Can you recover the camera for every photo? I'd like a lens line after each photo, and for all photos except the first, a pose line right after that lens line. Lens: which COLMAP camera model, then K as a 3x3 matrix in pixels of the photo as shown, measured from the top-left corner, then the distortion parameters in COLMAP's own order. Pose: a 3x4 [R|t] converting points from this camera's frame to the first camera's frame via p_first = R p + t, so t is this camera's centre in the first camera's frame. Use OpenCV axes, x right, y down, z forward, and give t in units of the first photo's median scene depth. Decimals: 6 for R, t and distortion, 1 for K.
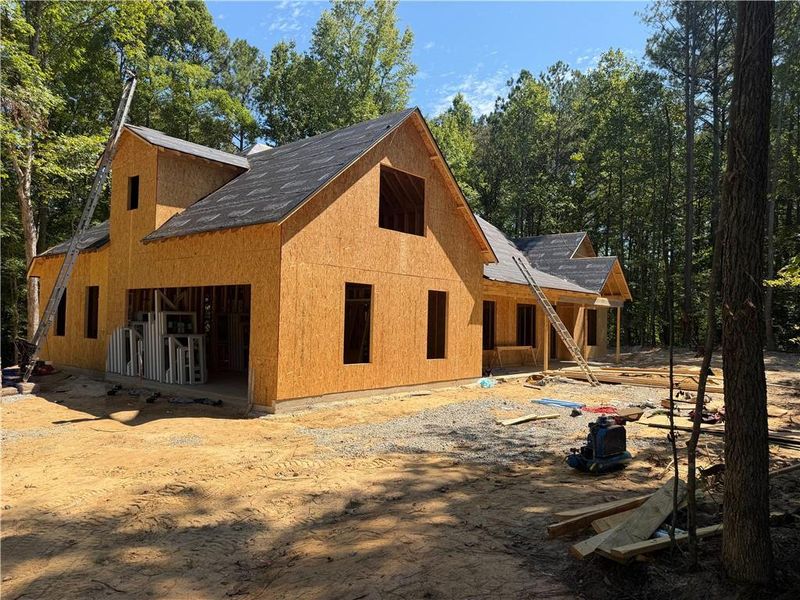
lens RADIAL K [[558.2, 0, 385.8], [0, 558.2, 304.8], [0, 0, 1]] dist [0.065405, -0.081698]
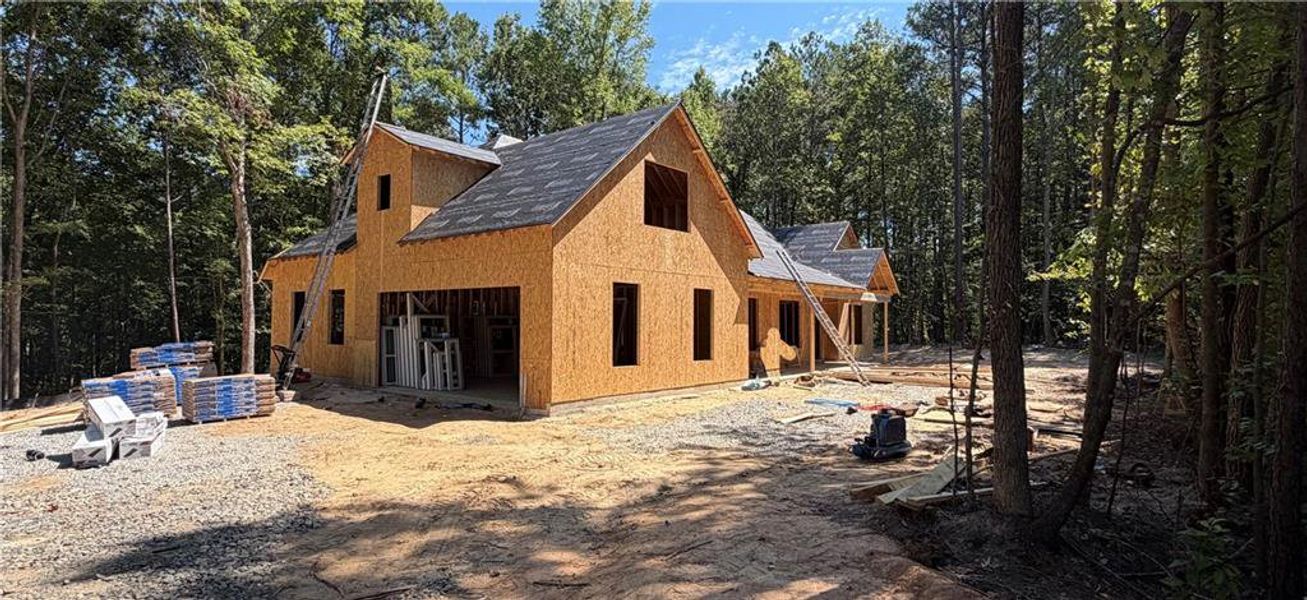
lens RADIAL K [[654.2, 0, 613.3], [0, 654.2, 294.4], [0, 0, 1]] dist [-0.000214, 0.000155]
pose [[0.999860, -0.015603, 0.006067, -0.062455], [0.015677, 0.999801, -0.012316, -0.004484], [-0.005874, 0.012409, 0.999906, -0.112049]]
